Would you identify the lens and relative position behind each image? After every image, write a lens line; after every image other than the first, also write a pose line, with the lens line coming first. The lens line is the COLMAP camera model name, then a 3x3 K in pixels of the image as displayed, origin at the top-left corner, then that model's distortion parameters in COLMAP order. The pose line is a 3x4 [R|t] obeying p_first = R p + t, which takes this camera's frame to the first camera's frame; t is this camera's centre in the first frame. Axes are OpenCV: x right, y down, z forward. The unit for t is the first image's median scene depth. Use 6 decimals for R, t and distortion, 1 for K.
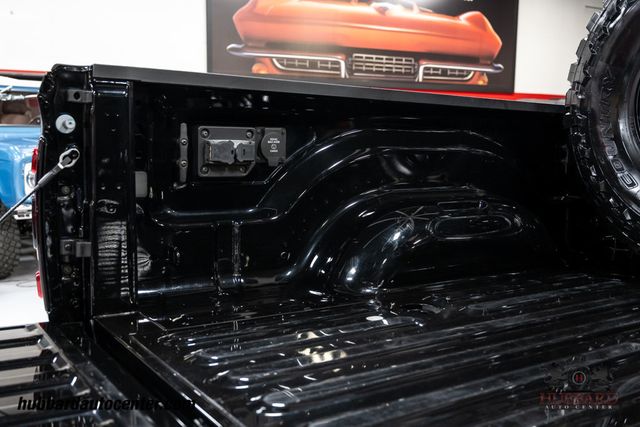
lens RADIAL K [[683.1, 0, 320.0], [0, 683.1, 213.5], [0, 0, 1]] dist [0.001241, -0.002840]
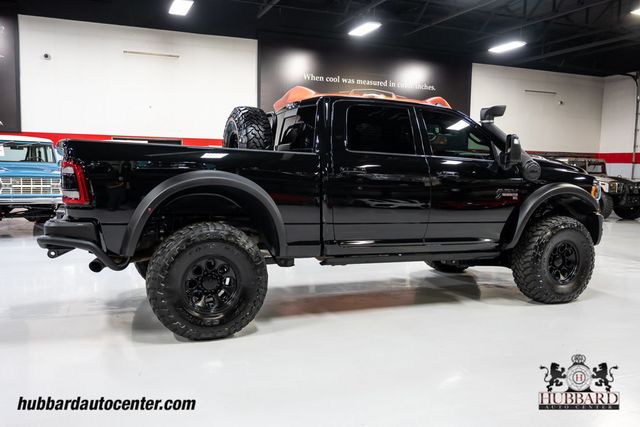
lens RADIAL K [[544.0, 0, 320.0], [0, 544.0, 213.5], [0, 0, 1]] dist [-0.005670, -0.004402]
pose [[0.980543, 0.024072, -0.194824, 0.250082], [-0.034444, 0.998154, -0.050029, 0.048410], [0.193260, 0.055766, 0.979562, -0.296221]]
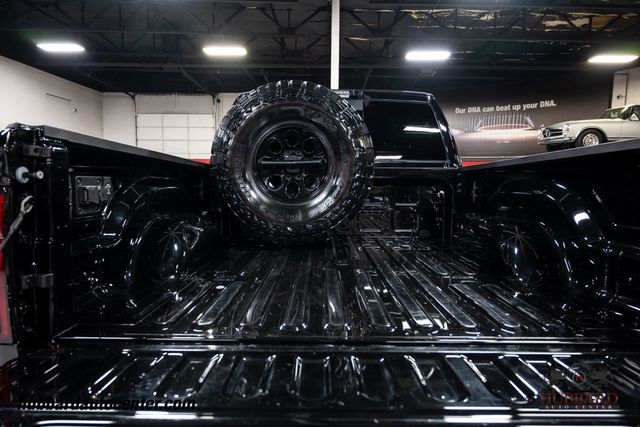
lens RADIAL K [[423.5, 0, 320.0], [0, 423.5, 213.5], [0, 0, 1]] dist [-0.007122, 0.003625]
pose [[0.557594, -0.078381, 0.826405, -0.077575], [0.106387, 0.994070, 0.022502, -0.003239], [-0.823268, 0.075371, 0.562627, 0.021595]]
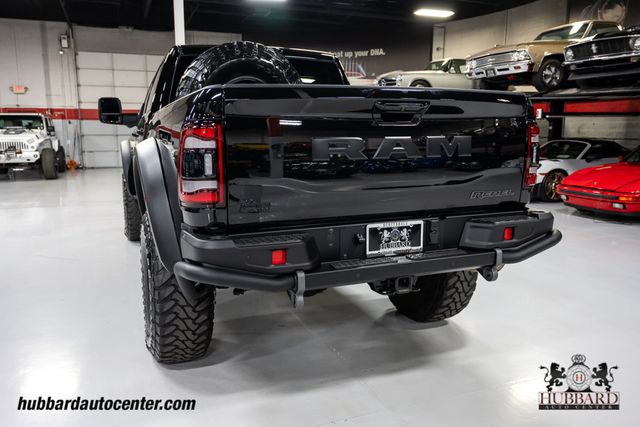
lens RADIAL K [[509.4, 0, 320.0], [0, 509.4, 213.5], [0, 0, 1]] dist [-0.010199, 0.005206]
pose [[0.191456, -0.169769, 0.966707, -0.209295], [0.135191, 0.980101, 0.145346, -0.002310], [-0.972146, 0.102863, 0.210598, 0.046905]]
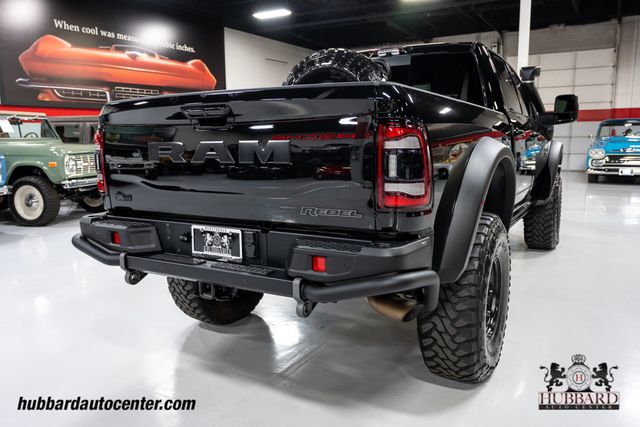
lens RADIAL K [[509.4, 0, 320.0], [0, 509.4, 213.5], [0, 0, 1]] dist [-0.010199, 0.005206]
pose [[0.893122, -0.090495, 0.440617, -0.062881], [0.082946, 0.995889, 0.036408, 0.024736], [-0.442101, 0.004031, 0.896956, -0.134161]]
